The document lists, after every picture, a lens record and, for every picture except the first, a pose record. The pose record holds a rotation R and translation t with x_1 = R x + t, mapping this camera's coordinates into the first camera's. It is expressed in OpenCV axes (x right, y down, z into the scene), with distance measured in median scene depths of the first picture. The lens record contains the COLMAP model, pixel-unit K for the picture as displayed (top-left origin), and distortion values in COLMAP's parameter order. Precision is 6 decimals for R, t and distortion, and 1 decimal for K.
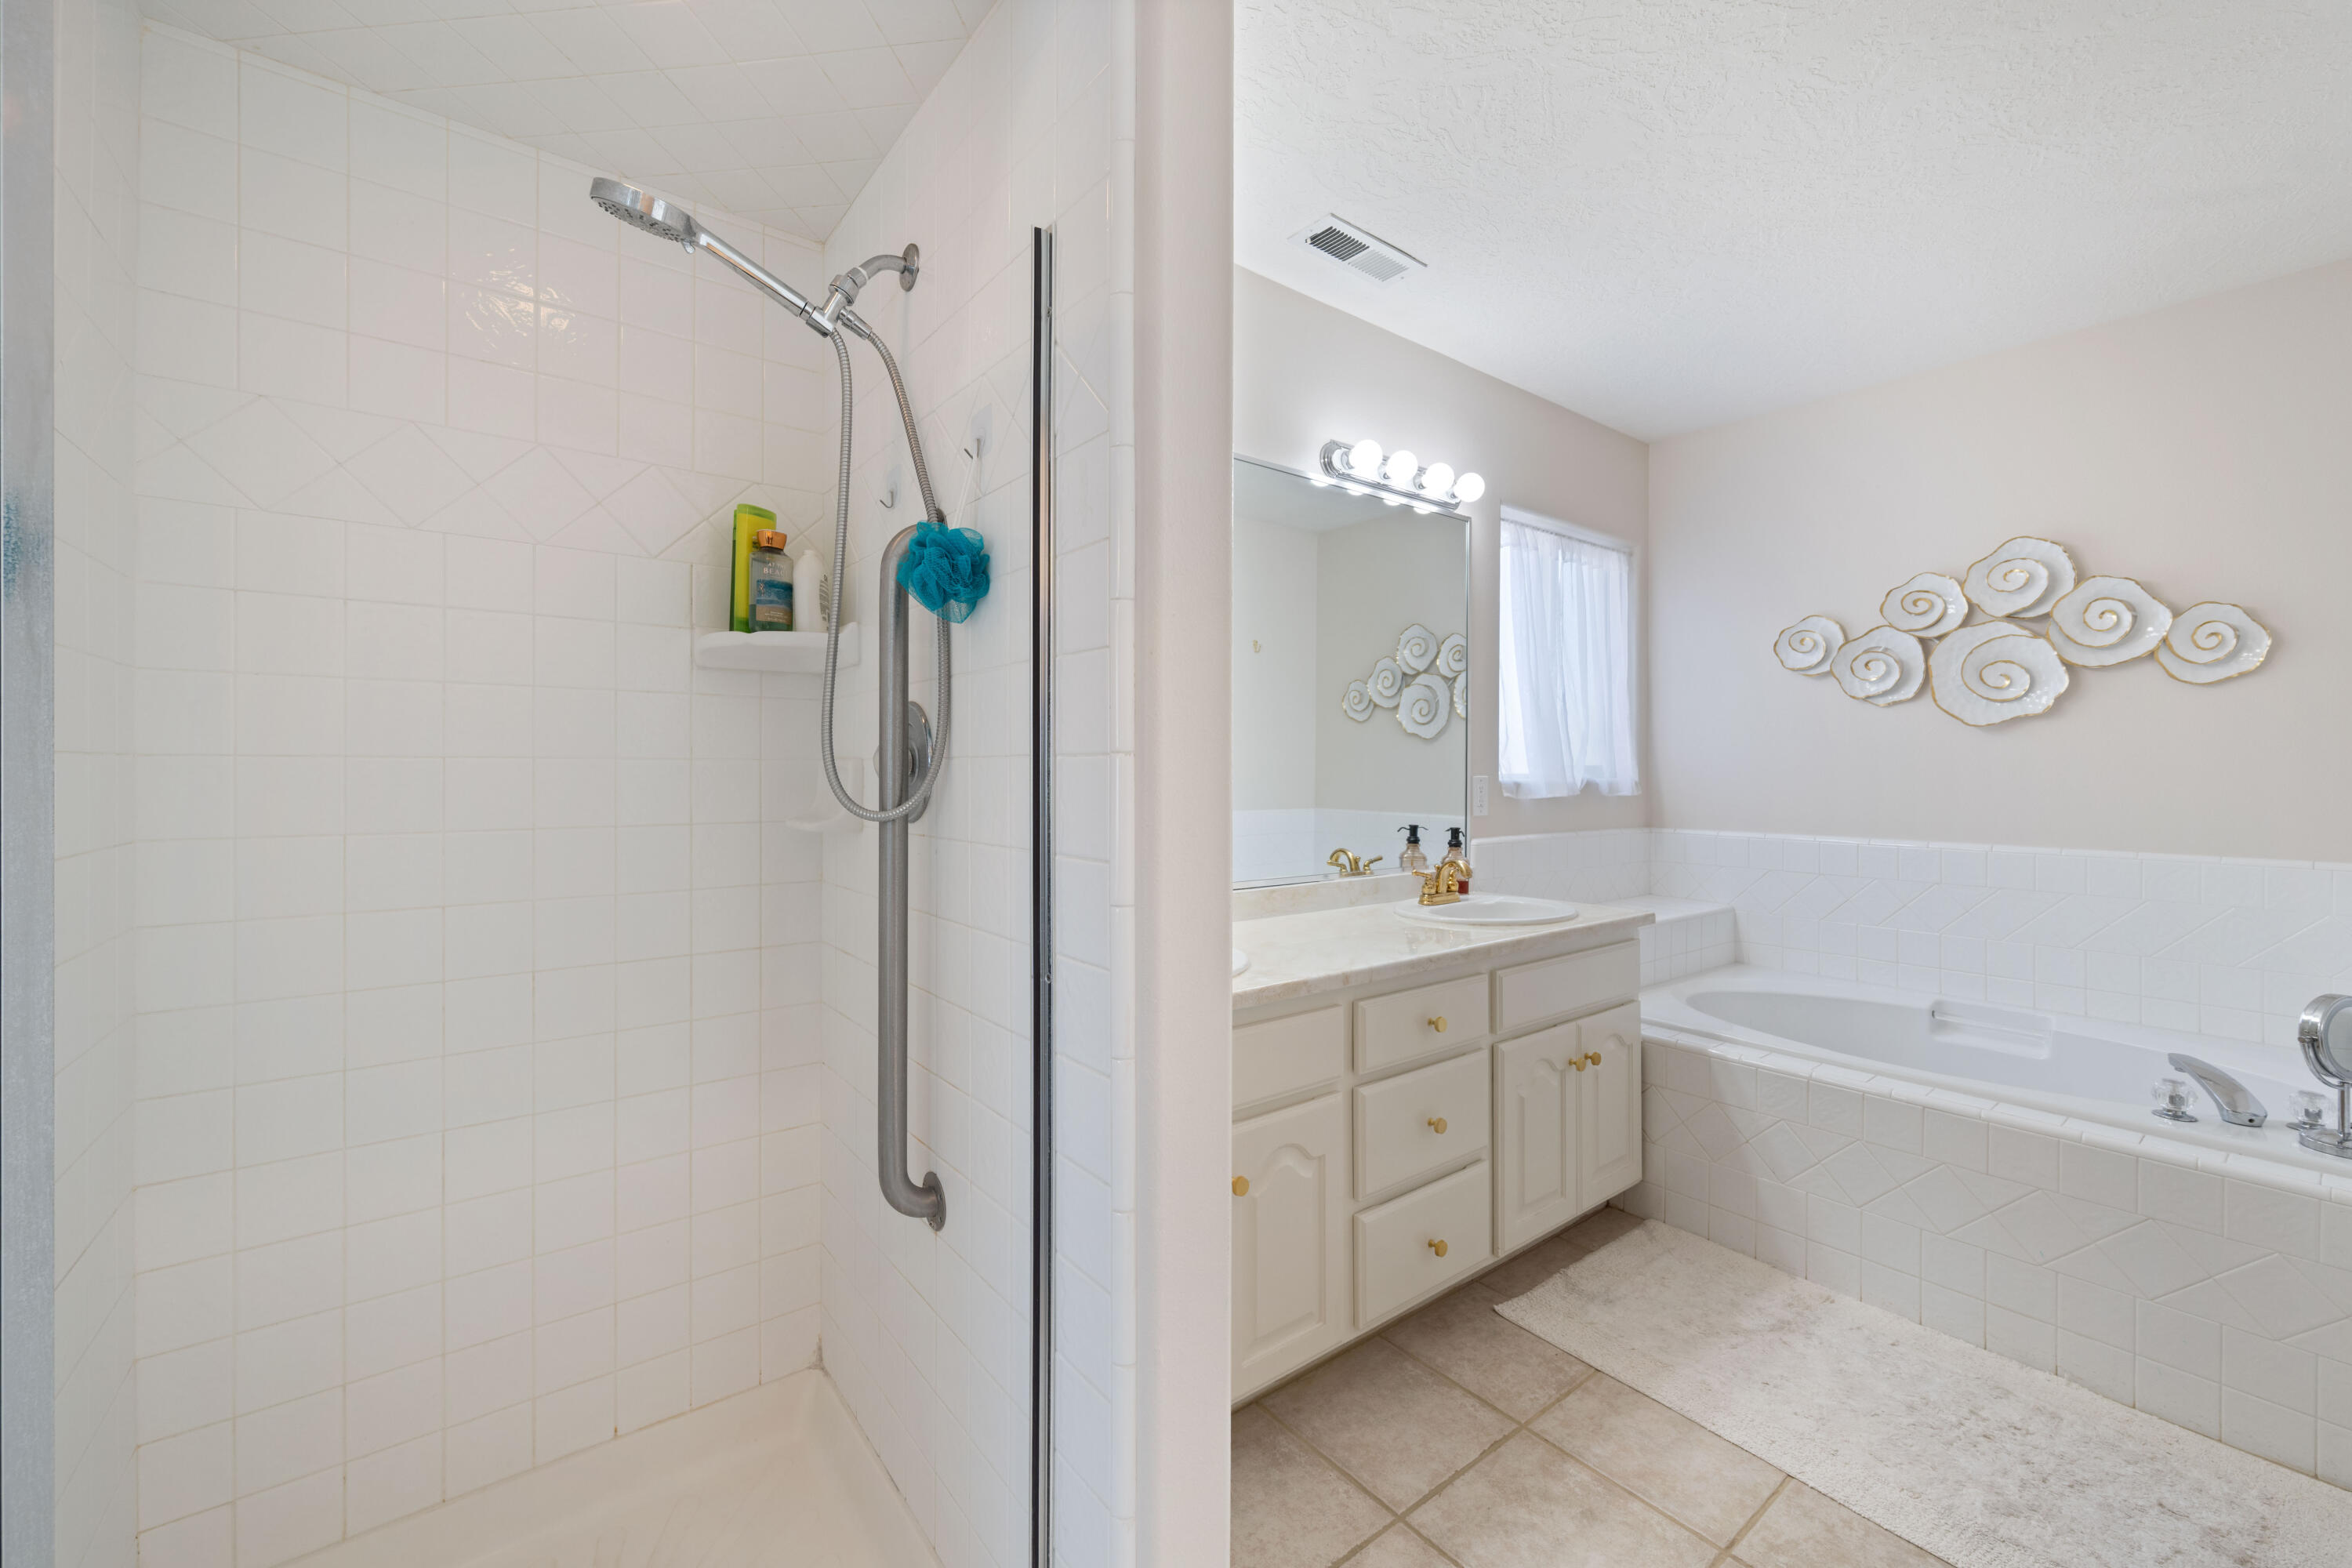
lens RADIAL K [[935.6, 0, 1185.6], [0, 935.6, 775.0], [0, 0, 1]] dist [-0.003062, 0.000937]
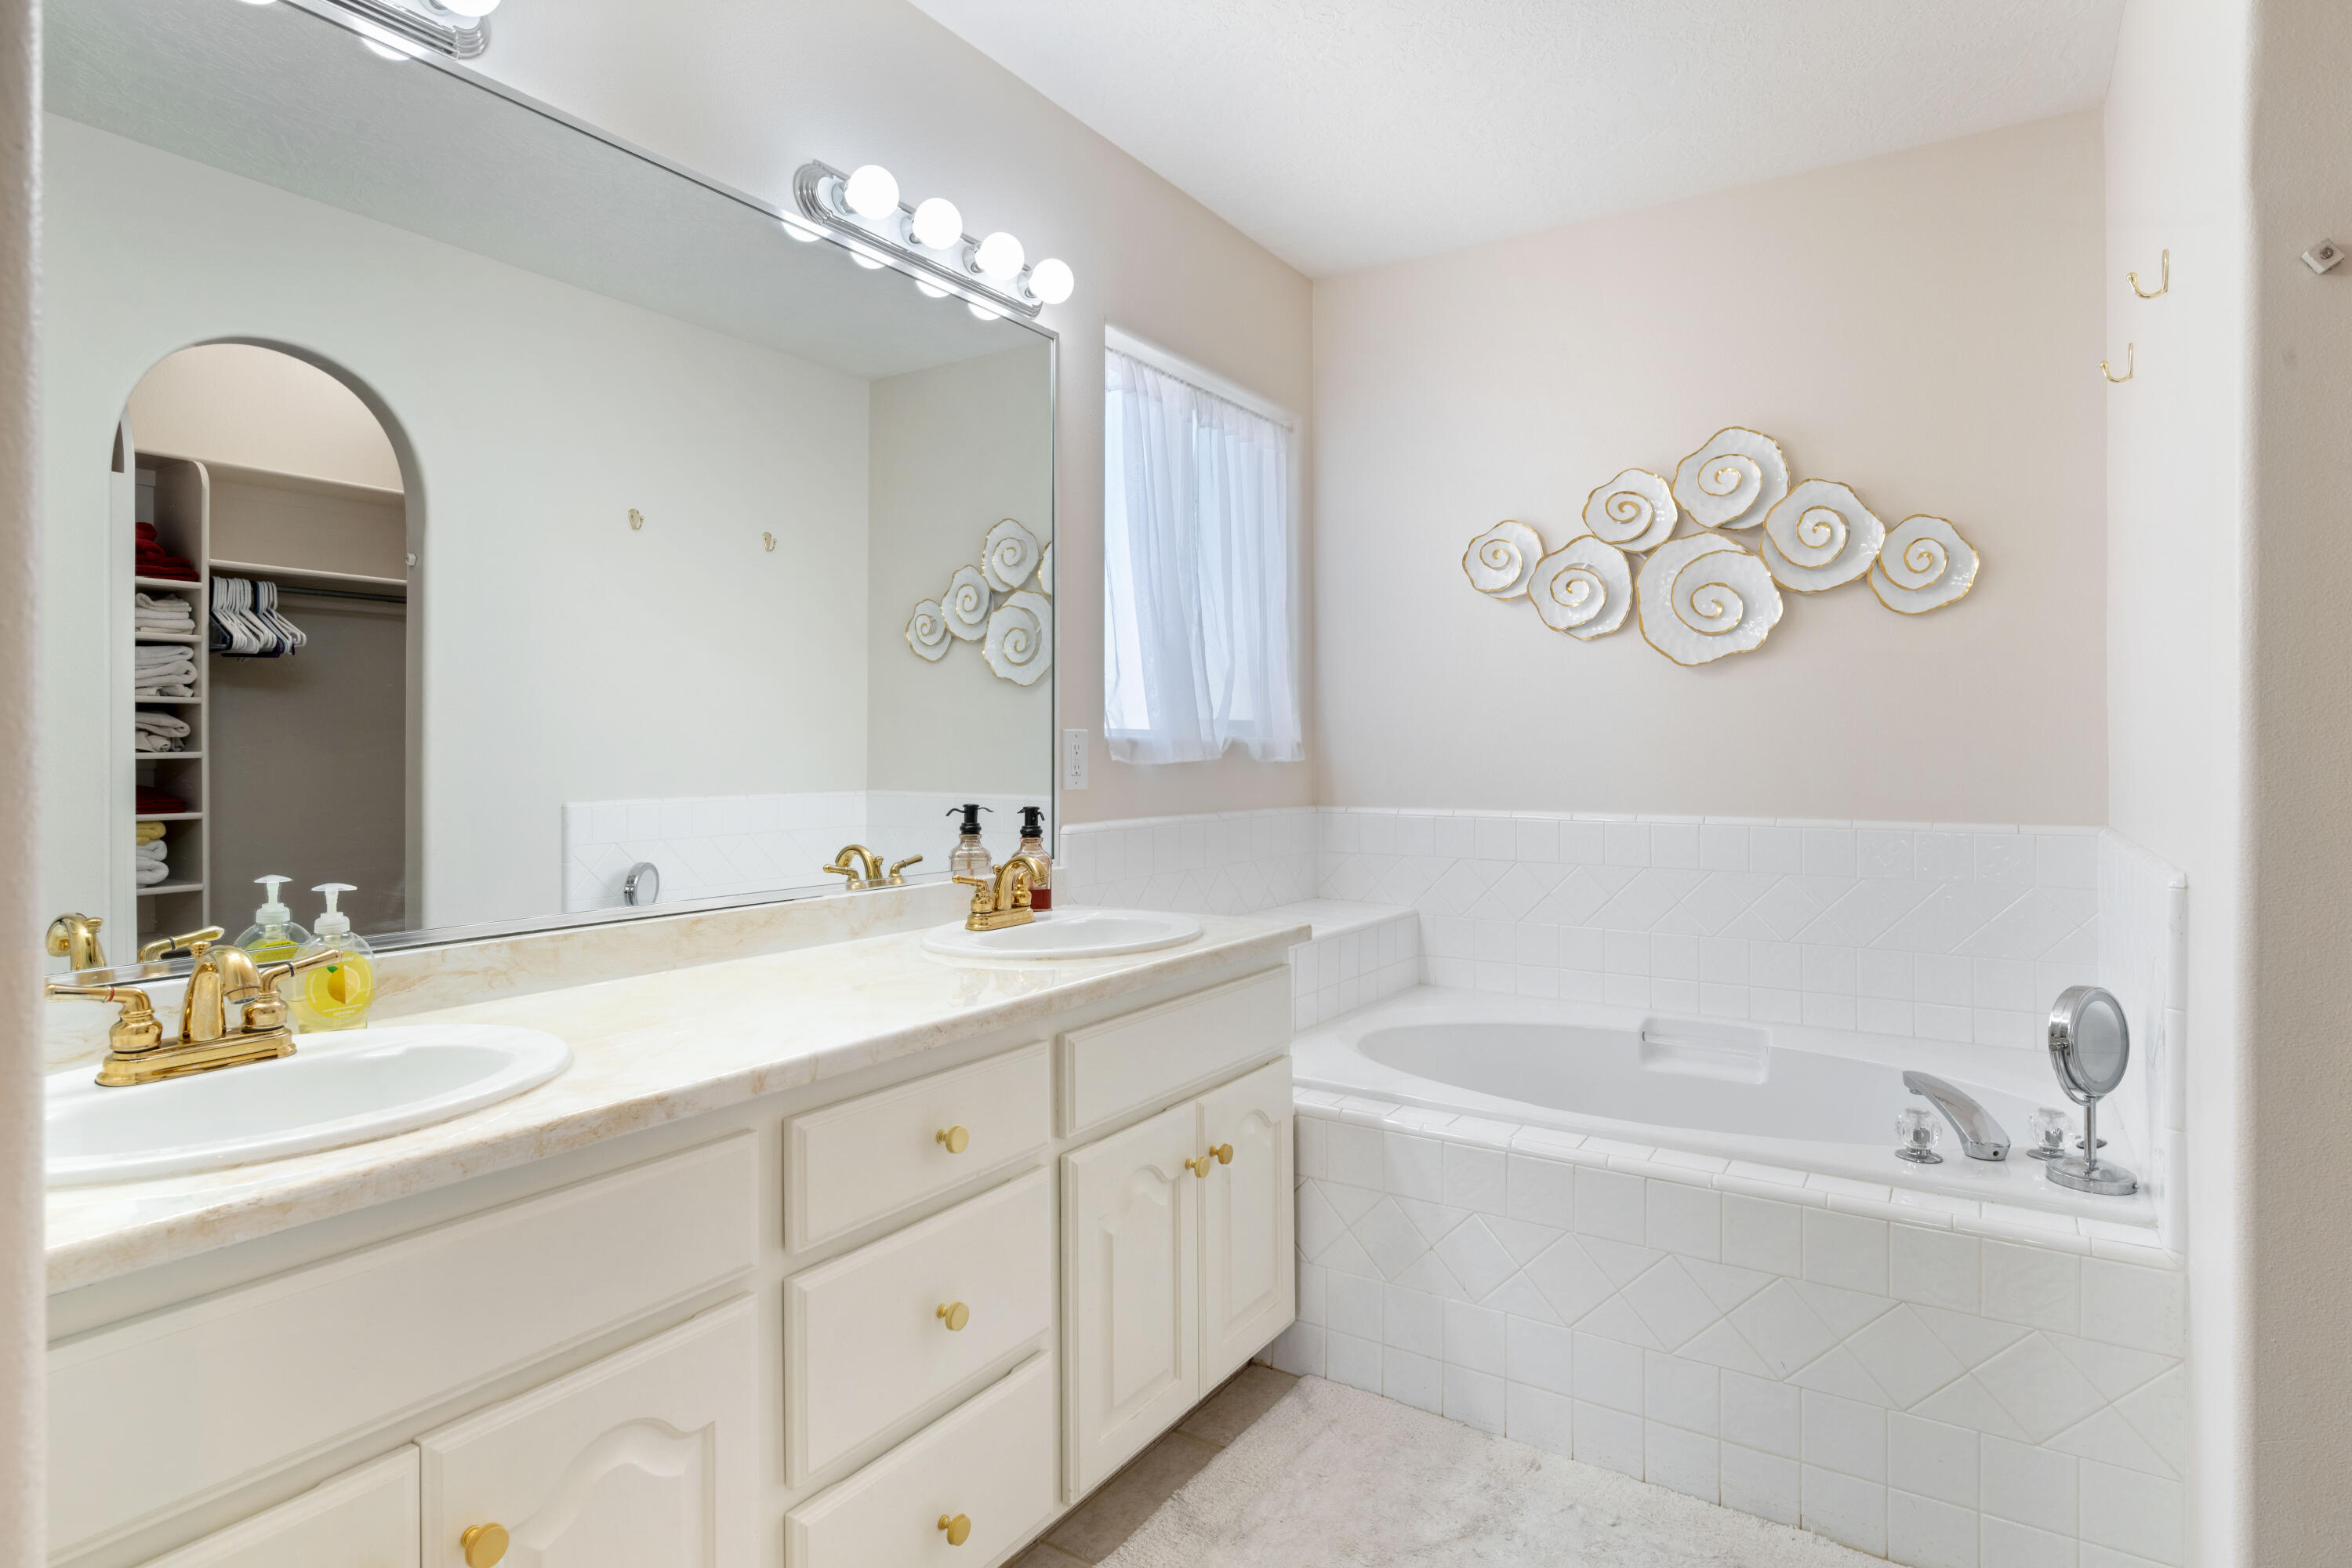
lens RADIAL K [[1218.2, 0, 1175.3], [0, 1218.2, 771.9], [0, 0, 1]] dist [-0.006180, -0.000207]
pose [[0.946489, -0.009854, 0.322586, 0.123592], [0.006479, 0.999912, 0.011534, 0.025651], [-0.322672, -0.008827, 0.946470, 0.194208]]
